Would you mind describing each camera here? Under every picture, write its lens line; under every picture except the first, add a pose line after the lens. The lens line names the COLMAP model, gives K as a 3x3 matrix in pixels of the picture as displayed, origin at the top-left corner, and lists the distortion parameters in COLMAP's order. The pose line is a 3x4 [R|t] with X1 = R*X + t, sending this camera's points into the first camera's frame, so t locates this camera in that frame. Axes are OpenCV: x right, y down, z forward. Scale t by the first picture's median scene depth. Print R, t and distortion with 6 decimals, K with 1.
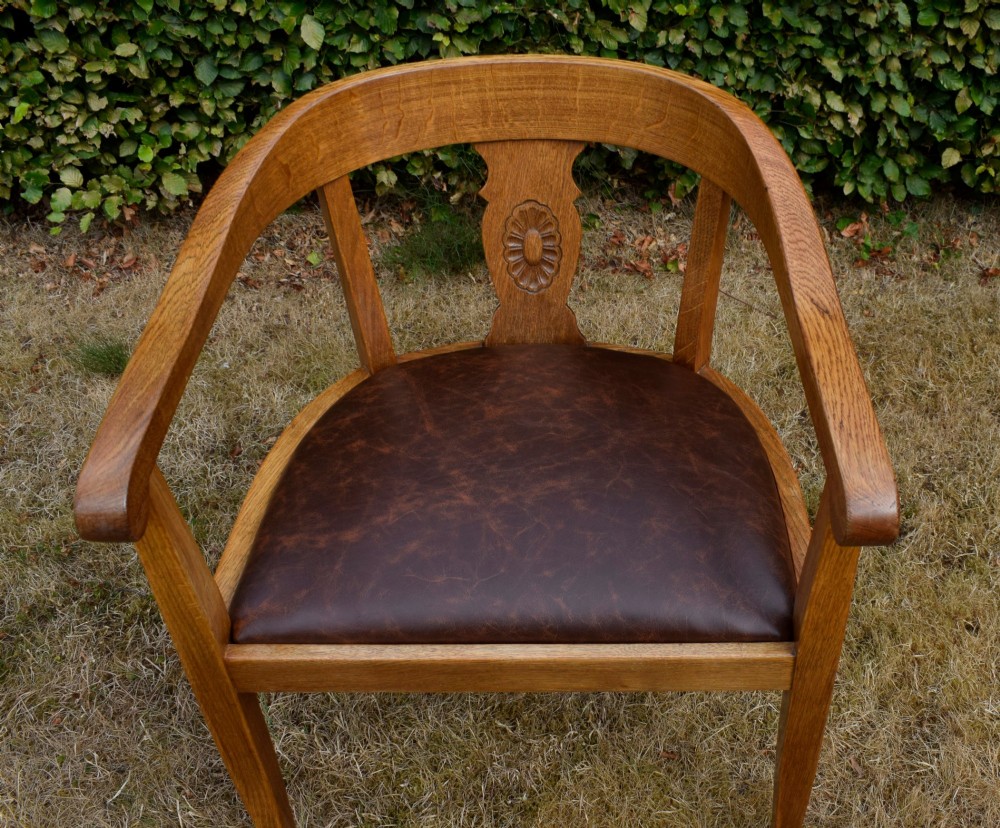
lens RADIAL K [[1100.2, 0, 626.9], [0, 1100.2, 419.7], [0, 0, 1]] dist [-0.017861, 0.000000]
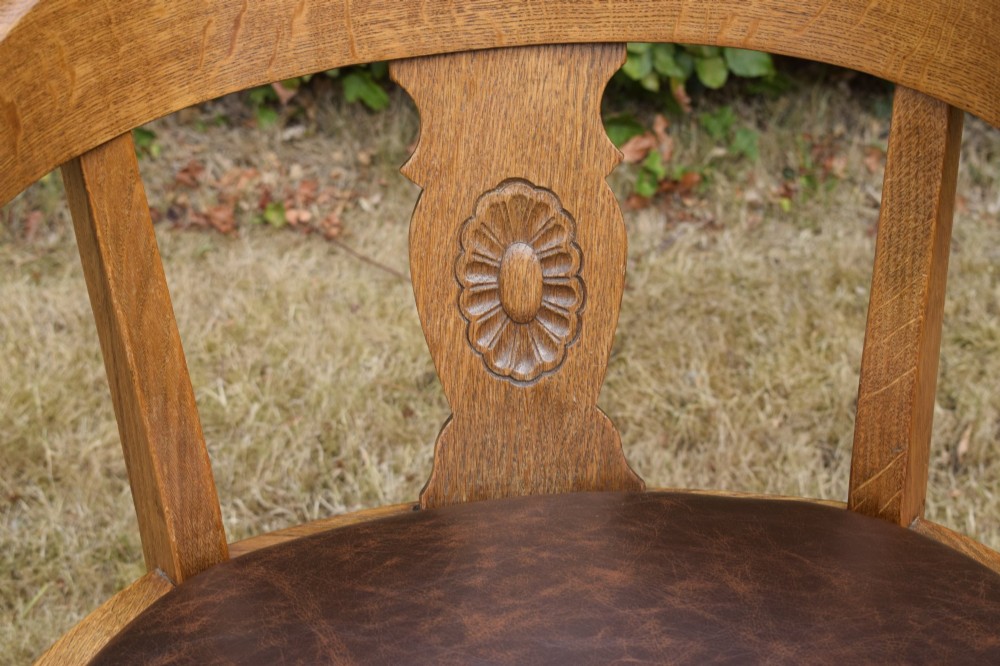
lens RADIAL K [[2296.3, 0, 502.1], [0, 2296.3, 332.9], [0, 0, 1]] dist [-0.019929, 0.000000]
pose [[0.997670, -0.066804, 0.013859, -0.077759], [0.068209, 0.972000, -0.224861, 0.055794], [0.001550, 0.225283, 0.974292, 0.054674]]
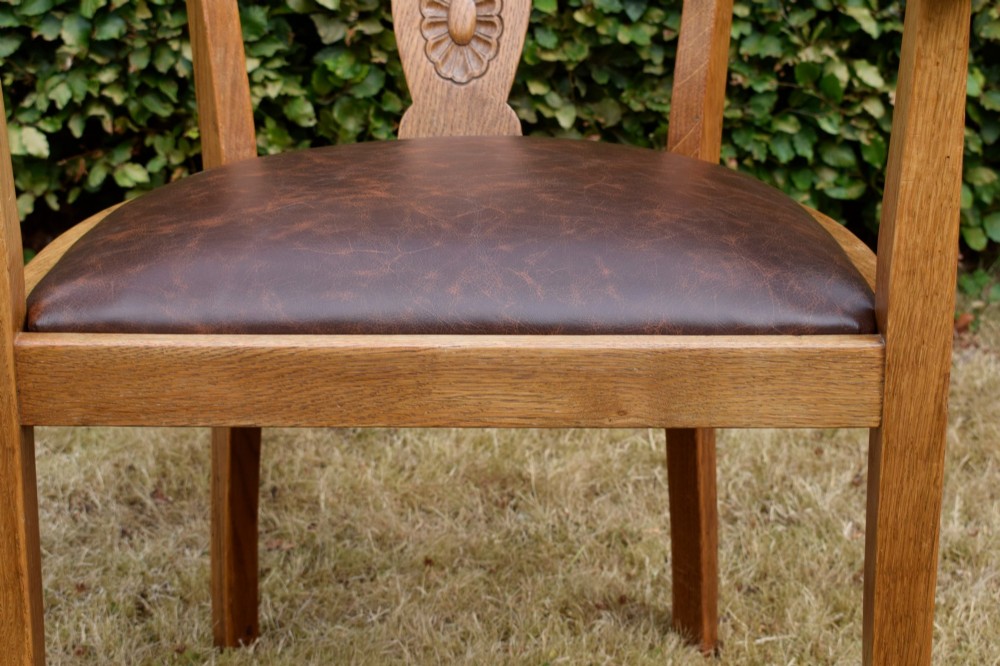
lens RADIAL K [[1874.3, 0, 501.3], [0, 1874.3, 329.2], [0, 0, 1]] dist [-0.020248, 0.000000]
pose [[0.999977, -0.001536, -0.006623, -0.037906], [-0.001266, 0.915069, -0.403295, 0.369153], [0.006680, 0.403294, 0.915046, -0.015481]]
